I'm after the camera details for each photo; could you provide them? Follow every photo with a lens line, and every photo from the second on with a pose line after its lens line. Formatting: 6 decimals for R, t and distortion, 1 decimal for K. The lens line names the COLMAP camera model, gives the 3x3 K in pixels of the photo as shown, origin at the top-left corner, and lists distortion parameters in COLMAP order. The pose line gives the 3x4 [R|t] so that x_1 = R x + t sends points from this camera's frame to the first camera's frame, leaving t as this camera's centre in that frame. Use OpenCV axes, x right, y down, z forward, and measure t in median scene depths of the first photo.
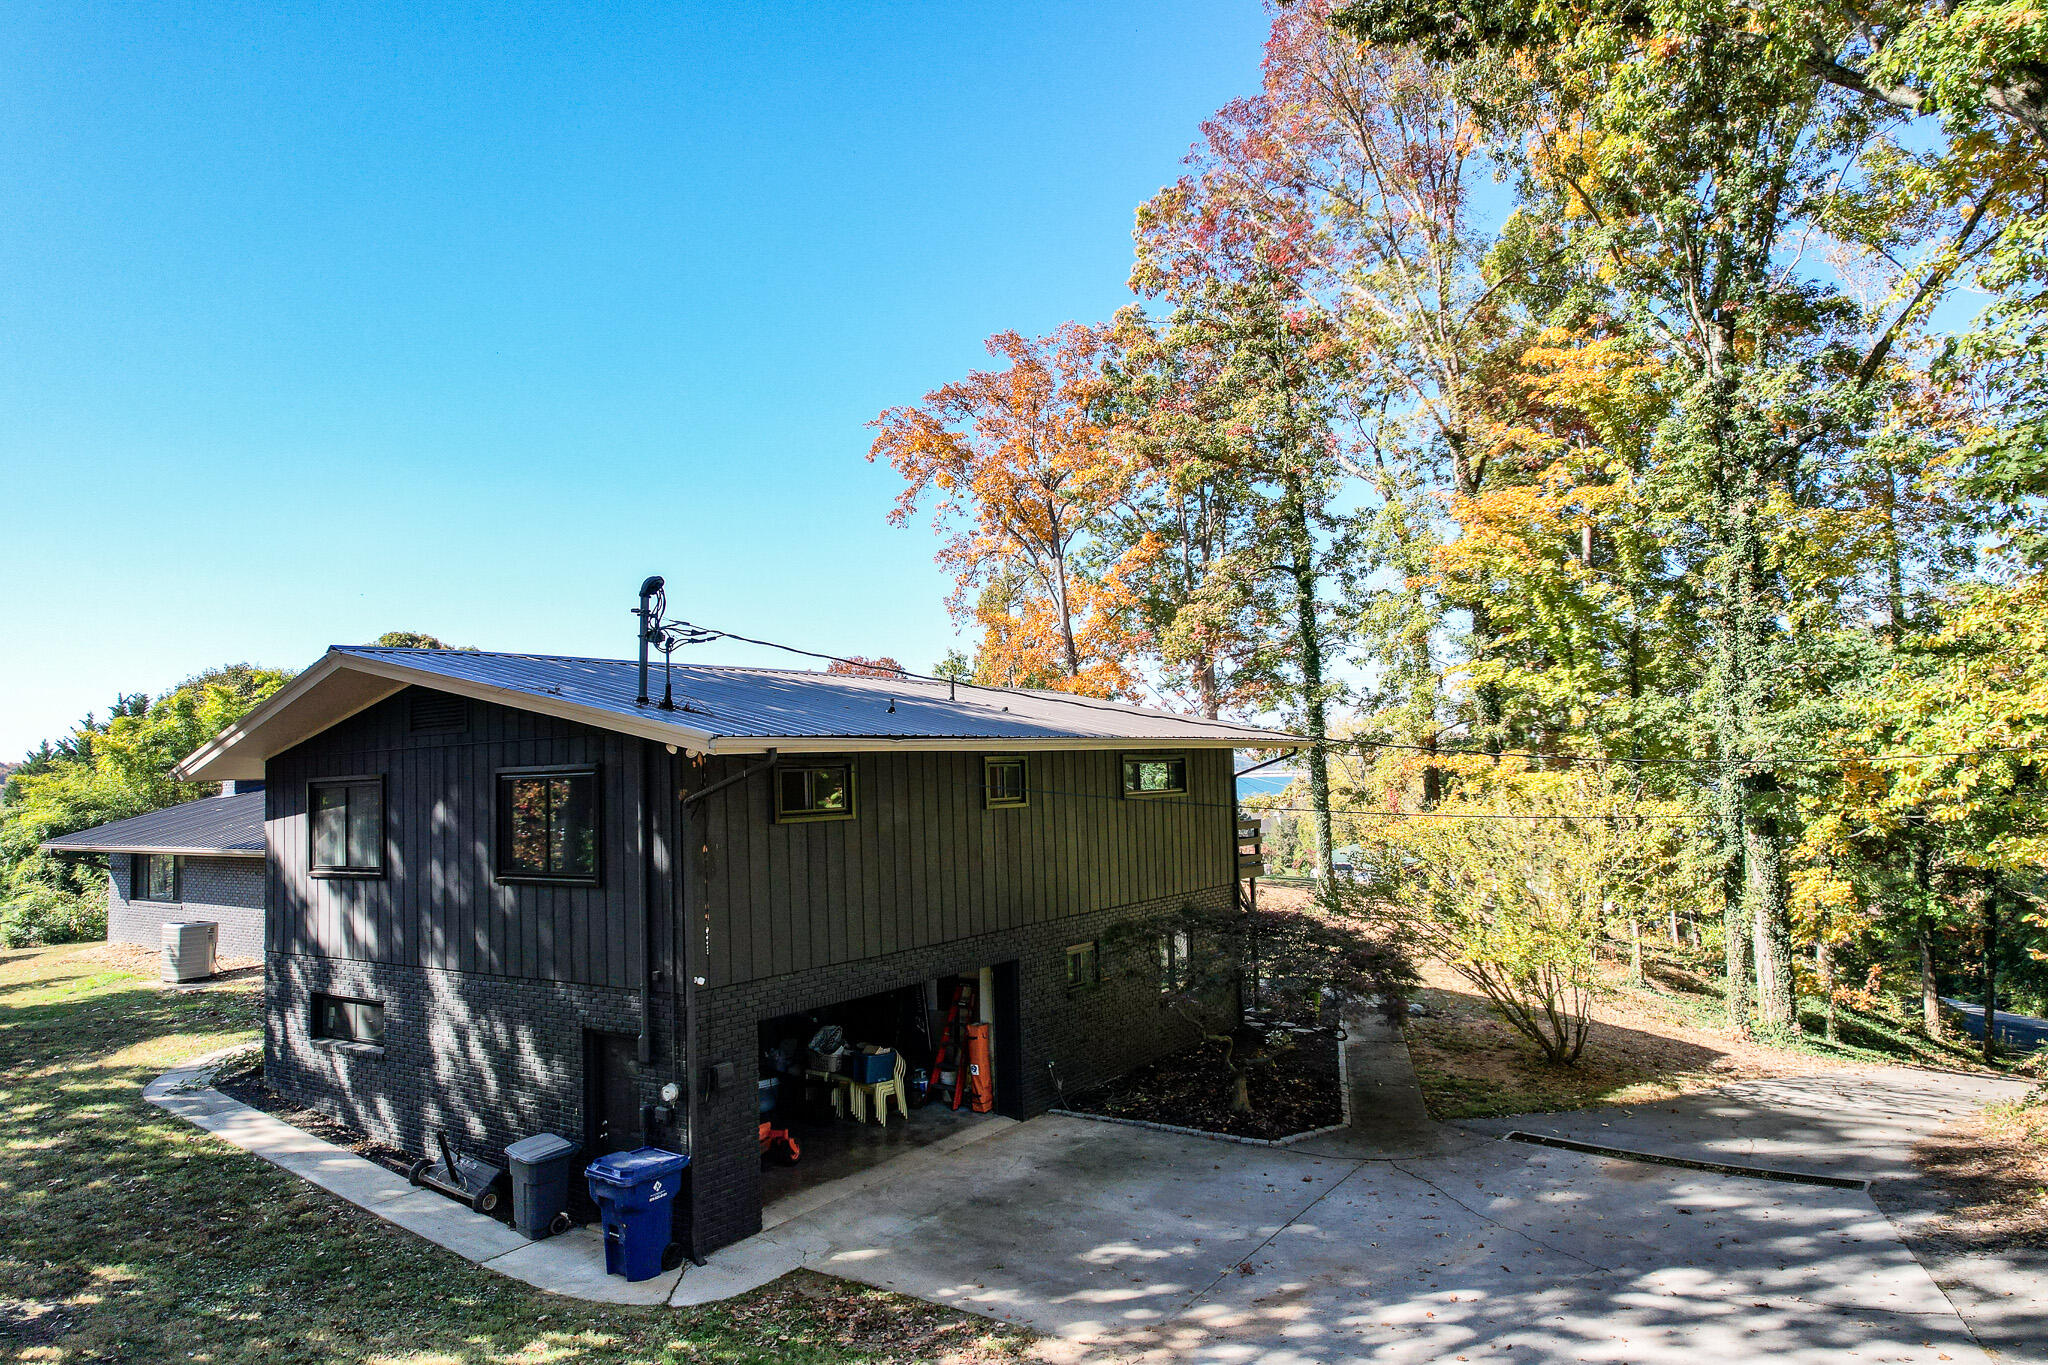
lens RADIAL K [[1306.3, 0, 1027.2], [0, 1306.3, 688.1], [0, 0, 1]] dist [-0.076995, 0.071524]
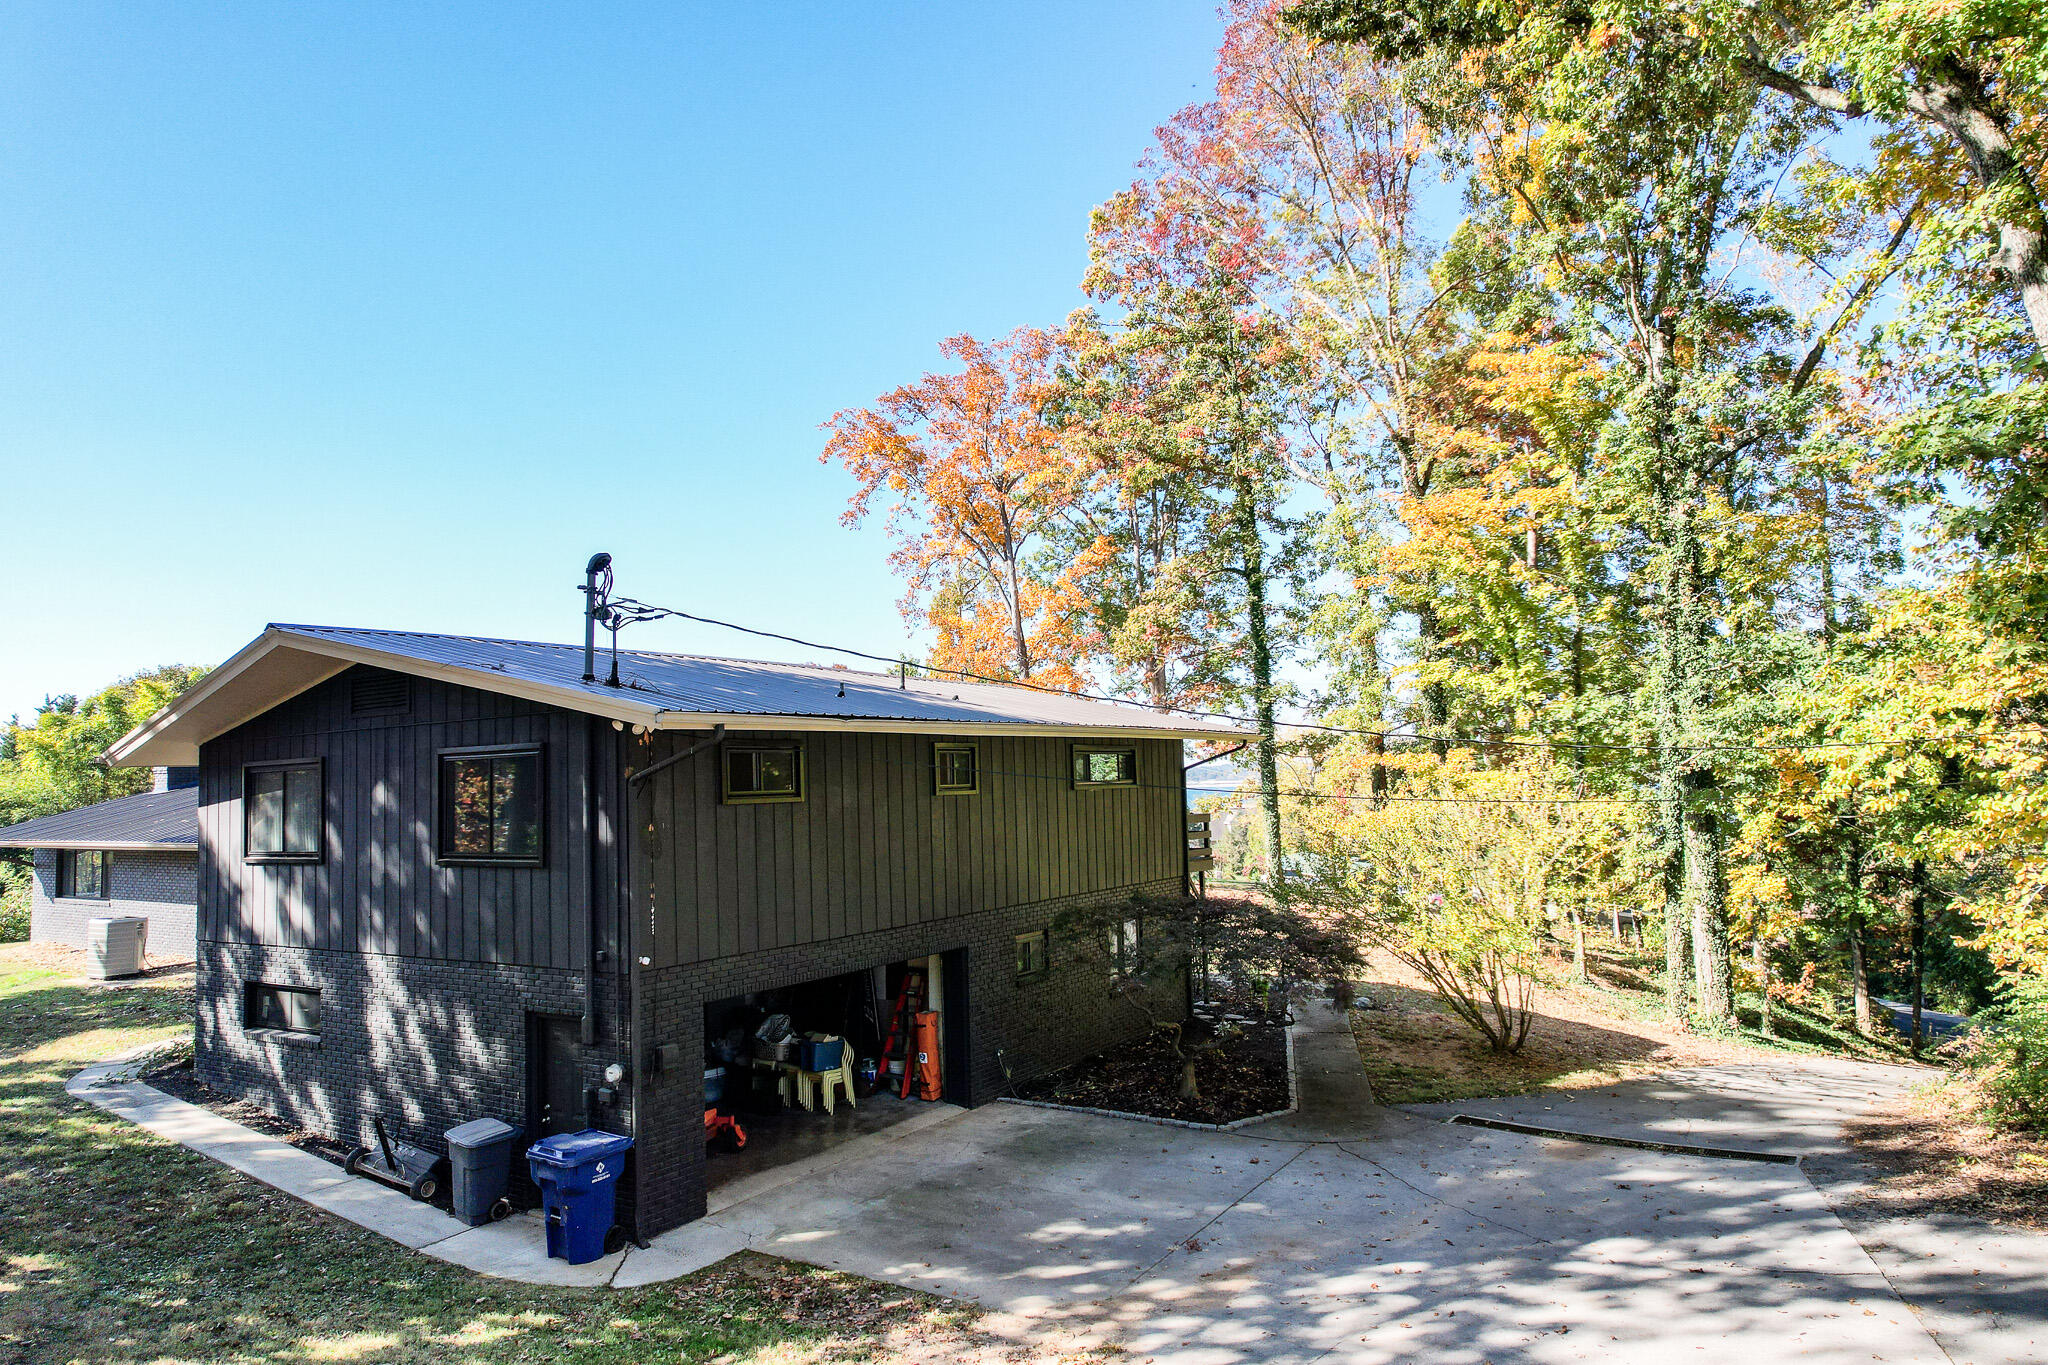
lens RADIAL K [[1306.3, 0, 1027.2], [0, 1306.3, 688.1], [0, 0, 1]] dist [-0.076995, 0.071524]
pose [[0.999324, 0.004689, 0.036474, 0.001124], [-0.004413, 0.999961, -0.007626, 0.012116], [-0.036508, 0.007459, 0.999306, -0.000412]]
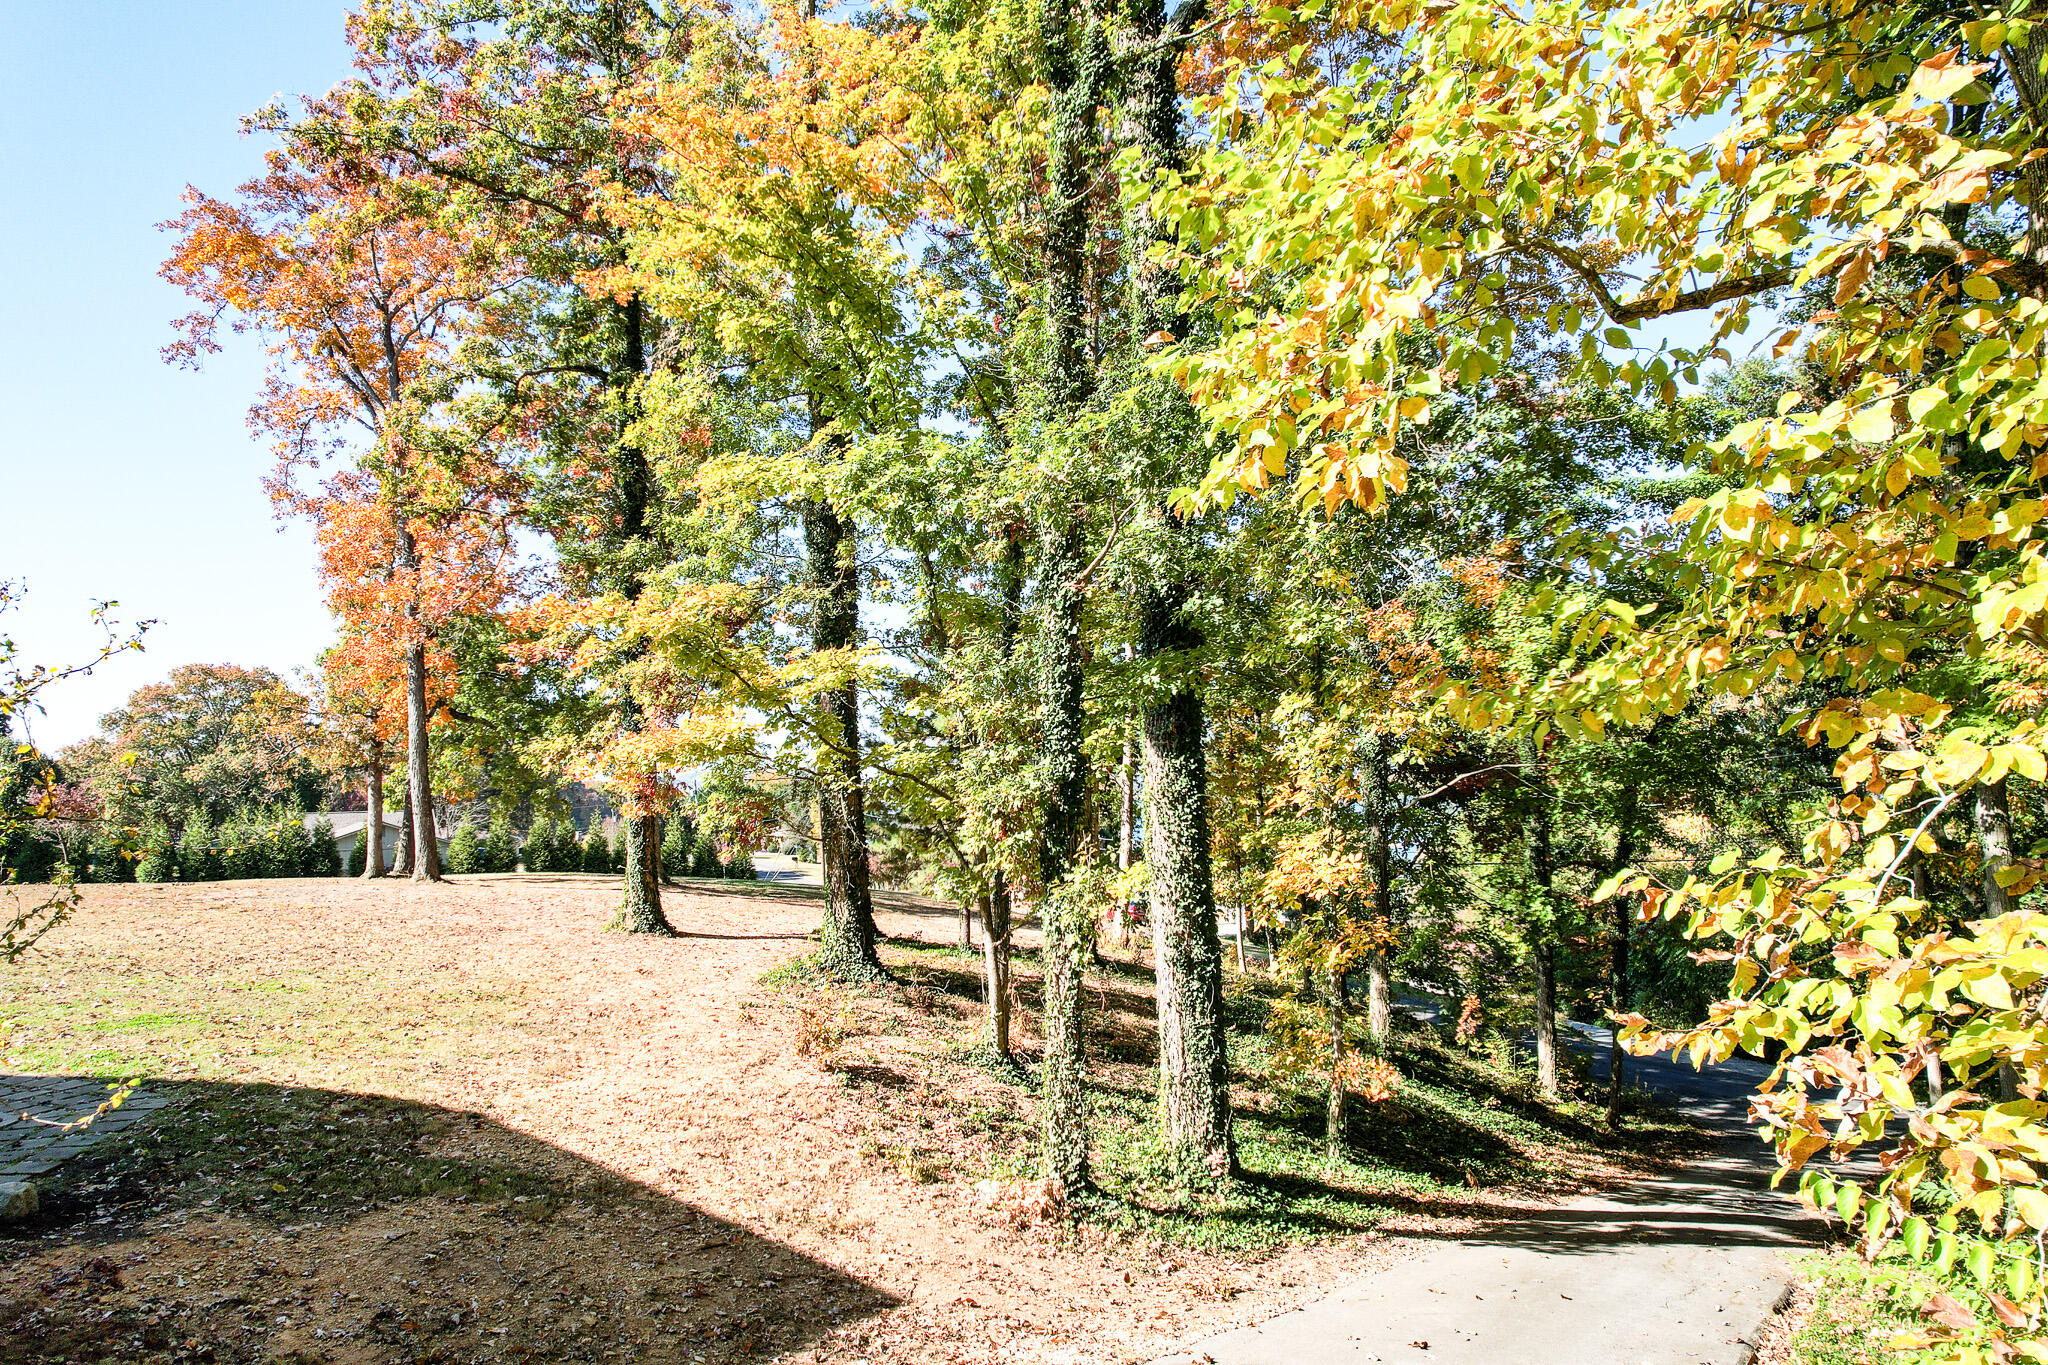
lens RADIAL K [[1306.3, 0, 1027.2], [0, 1306.3, 688.1], [0, 0, 1]] dist [-0.076995, 0.071524]
pose [[0.981133, 0.020115, 0.192285, 0.486573], [-0.016608, 0.999665, -0.019835, 0.115647], [-0.192620, 0.016267, 0.981139, 0.608142]]
